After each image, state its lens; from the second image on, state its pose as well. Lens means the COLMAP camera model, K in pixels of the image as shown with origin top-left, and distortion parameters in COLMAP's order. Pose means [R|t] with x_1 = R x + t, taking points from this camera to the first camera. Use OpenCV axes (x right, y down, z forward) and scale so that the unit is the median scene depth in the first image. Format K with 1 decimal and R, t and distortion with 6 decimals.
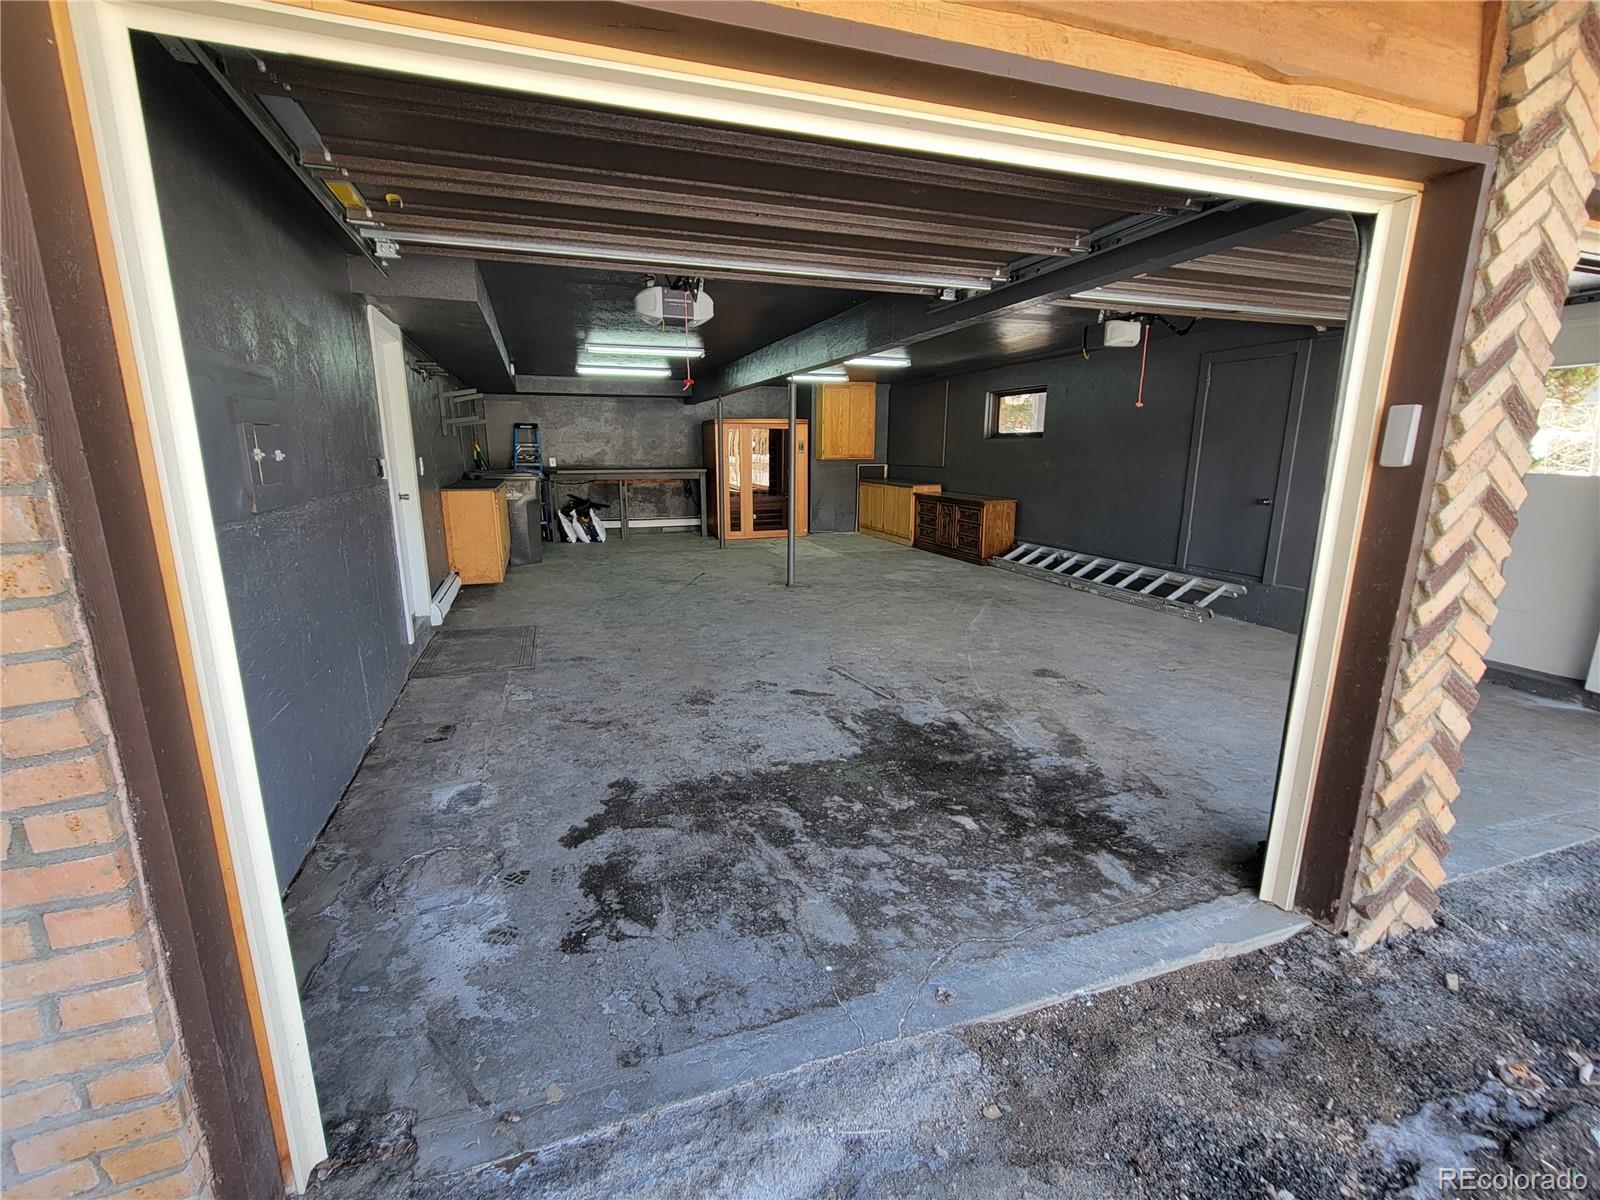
lens RADIAL K [[704.7, 0, 800.0], [0, 704.7, 600.0], [0, 0, 1]] dist [0.001550, 0.000072]
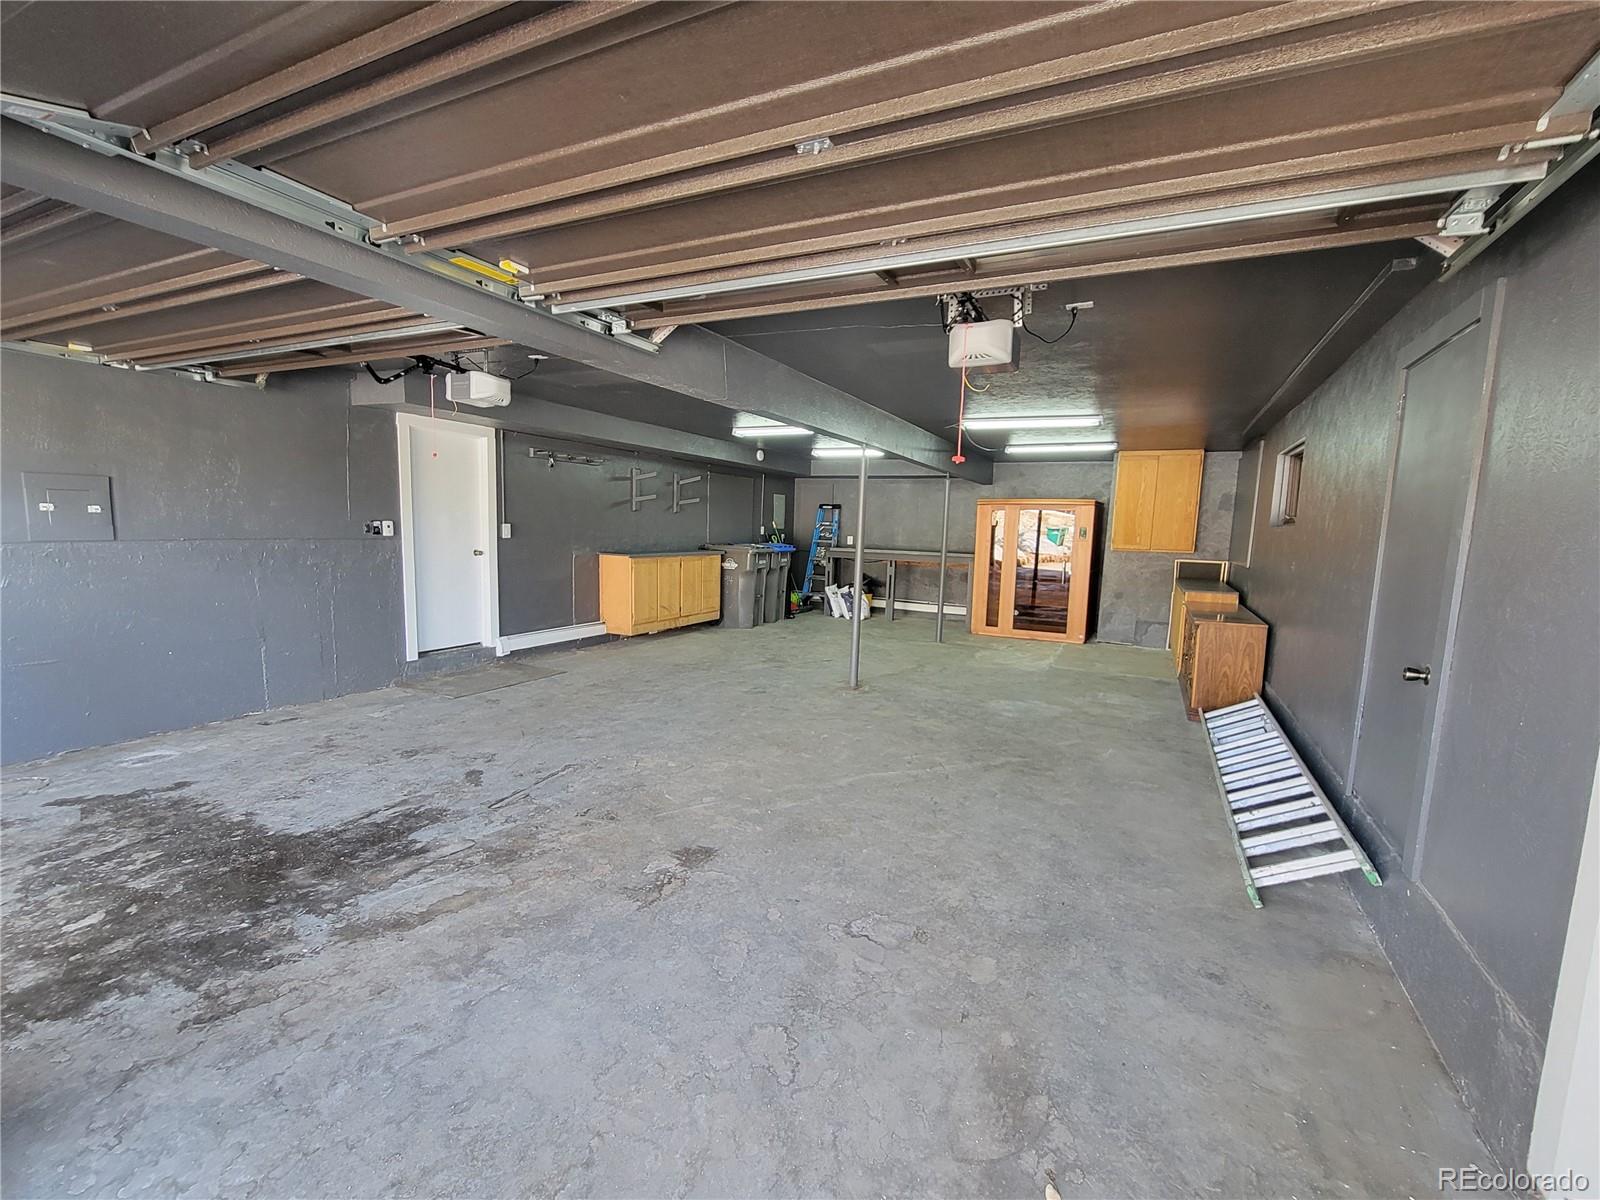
lens RADIAL K [[704.7, 0, 800.0], [0, 704.7, 600.0], [0, 0, 1]] dist [0.001550, 0.000072]
pose [[0.699172, 0.096790, -0.708372, 1.053829], [-0.180812, 0.982523, -0.044215, -0.147573], [0.691712, 0.158996, 0.704454, 0.679742]]
